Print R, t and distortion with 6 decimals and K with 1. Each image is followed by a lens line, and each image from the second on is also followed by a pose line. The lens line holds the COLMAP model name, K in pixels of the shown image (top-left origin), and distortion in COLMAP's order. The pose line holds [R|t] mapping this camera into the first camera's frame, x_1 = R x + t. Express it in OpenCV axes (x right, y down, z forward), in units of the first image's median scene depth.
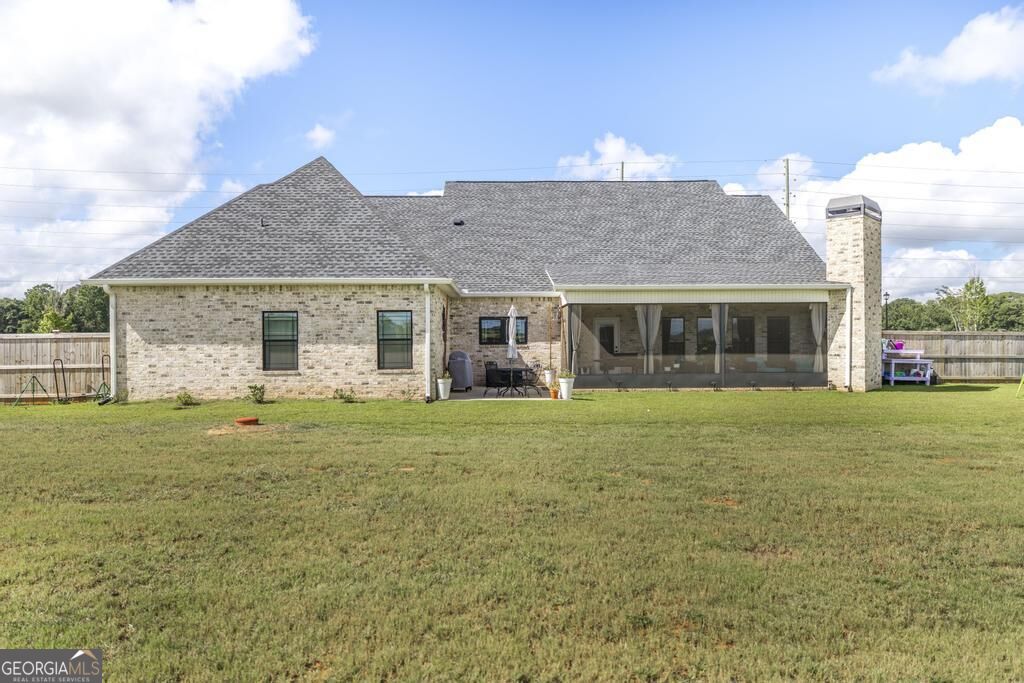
lens RADIAL K [[661.1, 0, 511.0], [0, 661.1, 337.7], [0, 0, 1]] dist [0.024584, 0.002304]
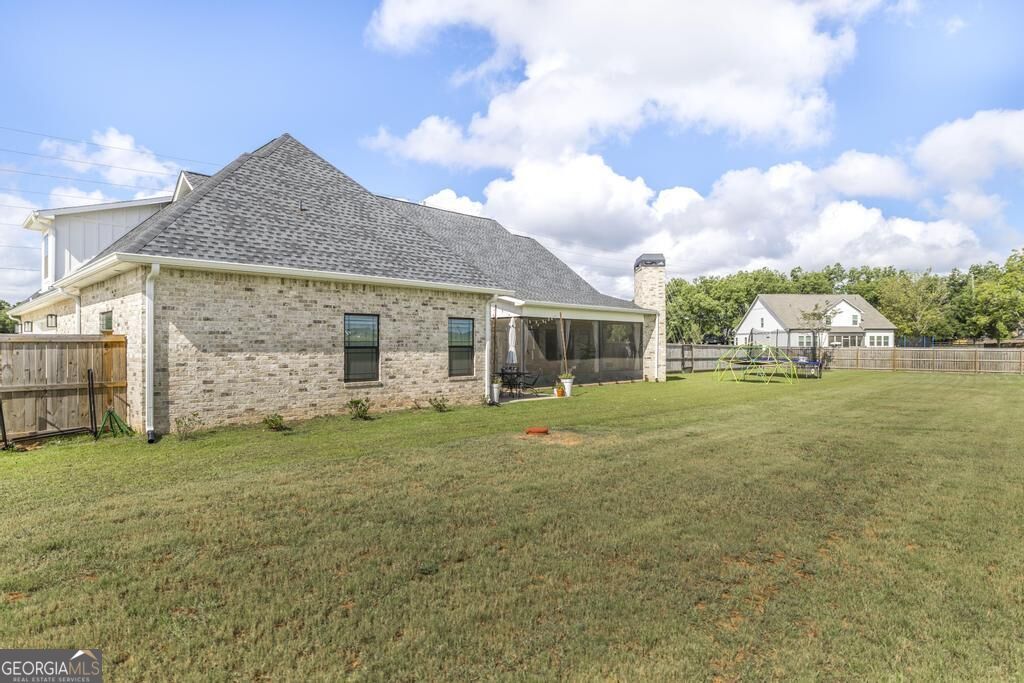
lens RADIAL K [[573.2, 0, 513.1], [0, 573.2, 347.2], [0, 0, 1]] dist [0.032557, 0.000414]
pose [[0.725783, 0.002788, 0.687919, -0.724295], [-0.004550, 0.999989, 0.000748, 0.002611], [-0.687909, -0.003673, 0.725787, 0.311715]]
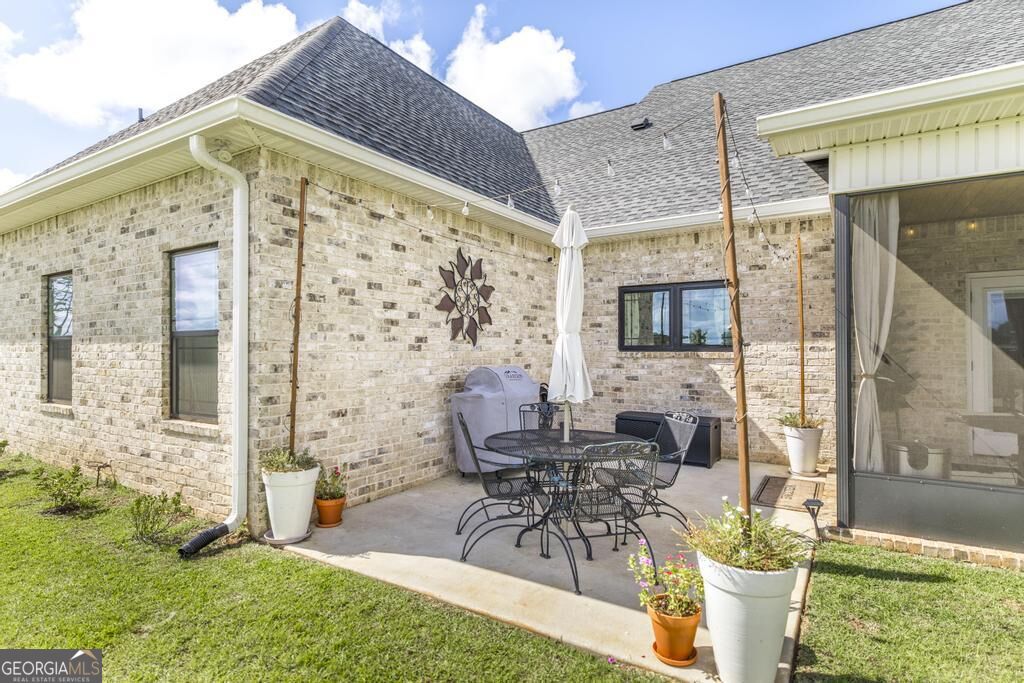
lens RADIAL K [[531.1, 0, 507.6], [0, 531.1, 341.8], [0, 0, 1]] dist [-0.004367, -0.000087]
pose [[0.830025, -0.000772, -0.557726, 0.109740], [-0.001918, 0.999989, -0.004239, 0.007989], [0.557723, 0.004588, 0.830014, 0.869587]]
